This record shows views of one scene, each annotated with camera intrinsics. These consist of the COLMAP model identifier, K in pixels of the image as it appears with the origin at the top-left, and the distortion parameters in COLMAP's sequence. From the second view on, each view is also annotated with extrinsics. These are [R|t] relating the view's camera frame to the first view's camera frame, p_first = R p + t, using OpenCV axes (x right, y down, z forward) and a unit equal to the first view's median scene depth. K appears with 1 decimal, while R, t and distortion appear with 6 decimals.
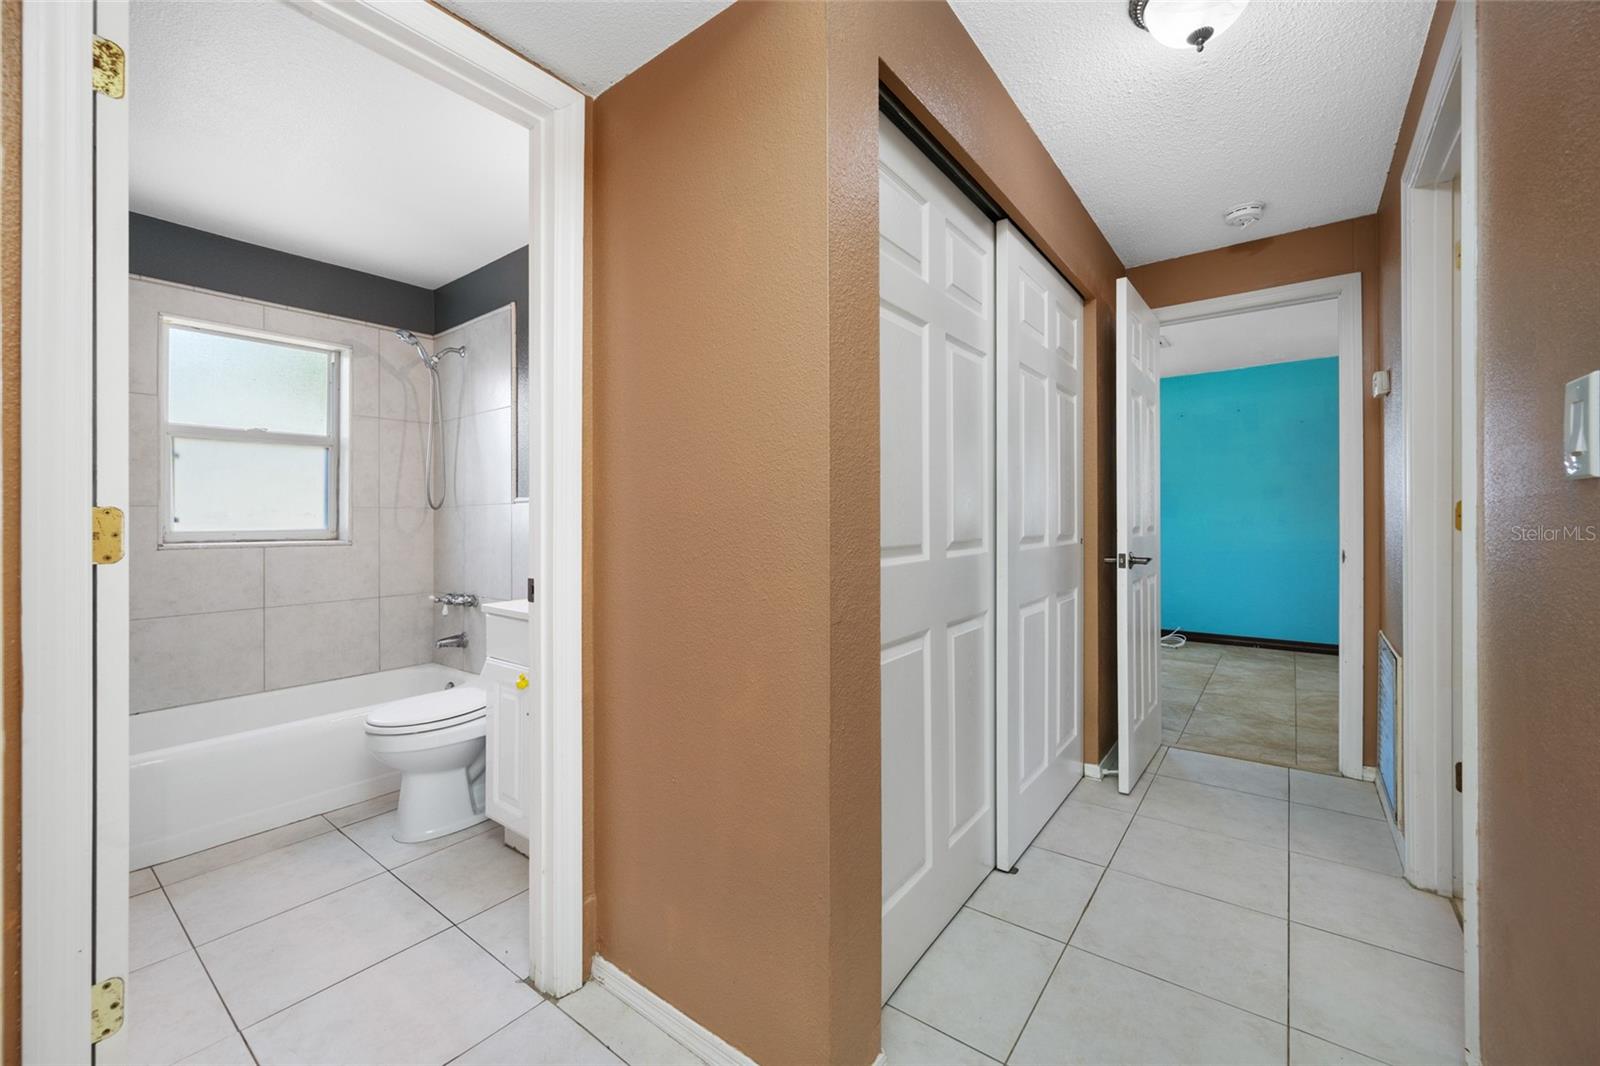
lens RADIAL K [[634.0, 0, 796.8], [0, 634.0, 516.1], [0, 0, 1]] dist [0.002804, 0.000301]
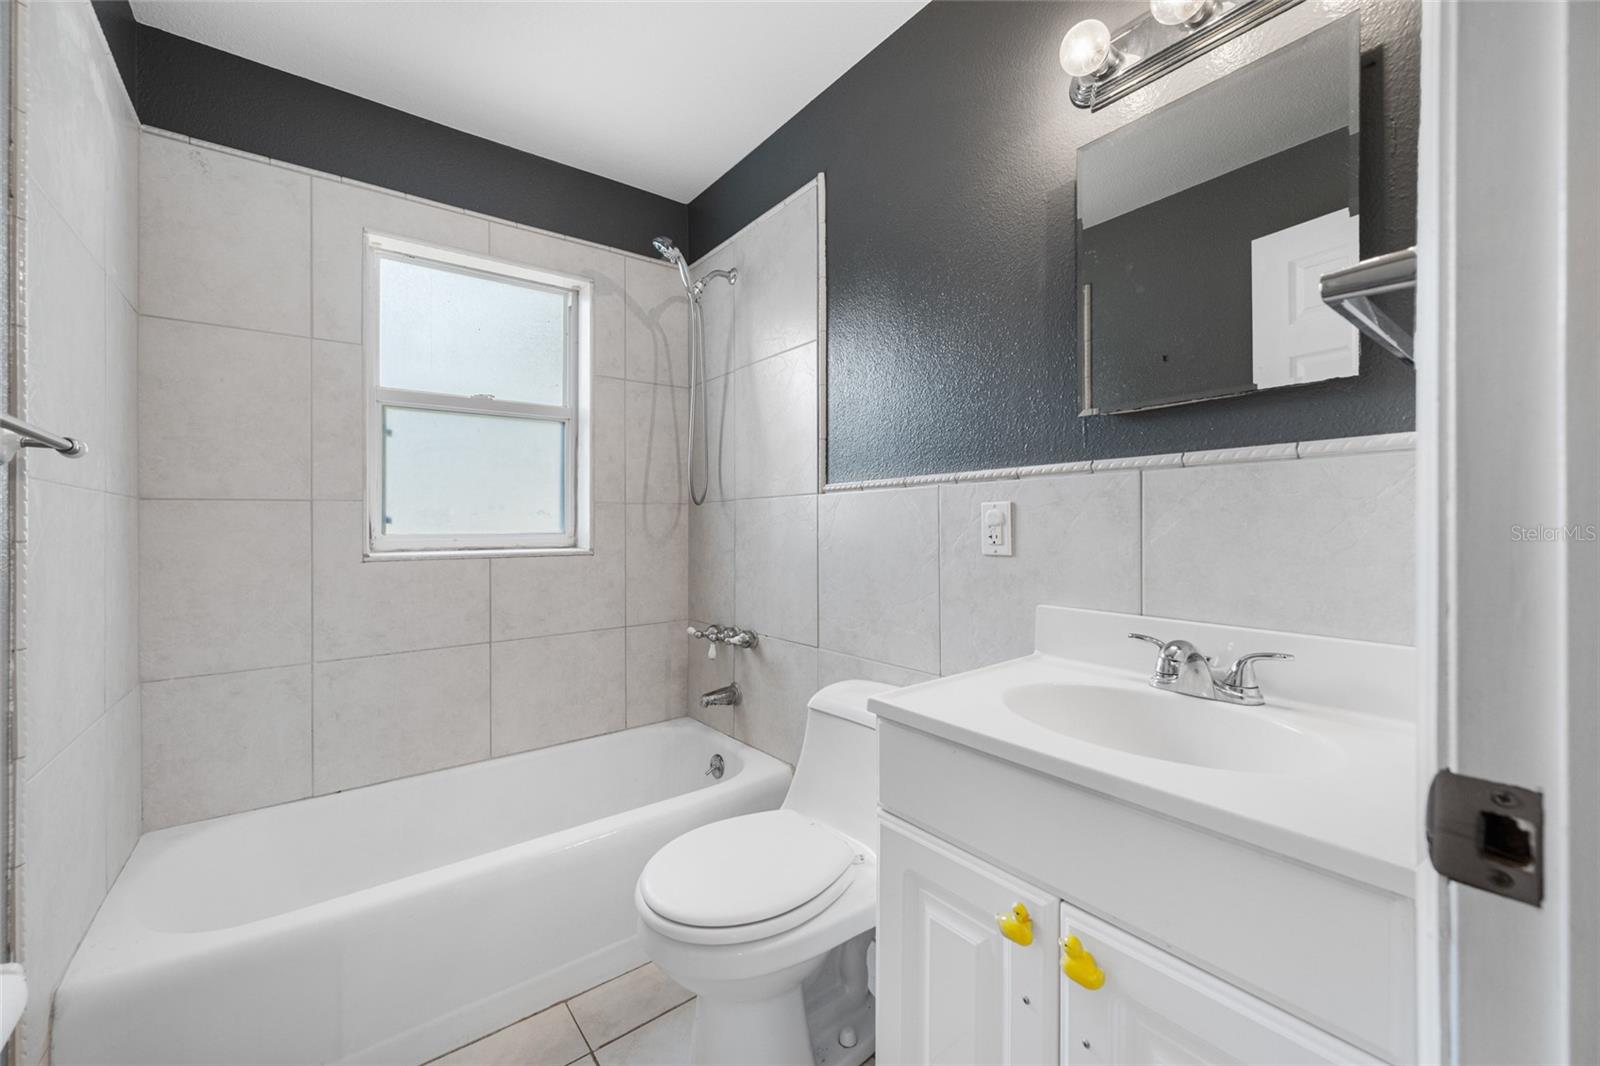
lens RADIAL K [[634.0, 0, 796.3], [0, 634.0, 517.9], [0, 0, 1]] dist [0.002804, 0.000301]
pose [[0.965569, -0.002687, -0.260132, -0.286546], [0.002185, 0.999995, -0.002217, 0.005604], [0.260137, 0.001572, 0.965570, 0.358987]]
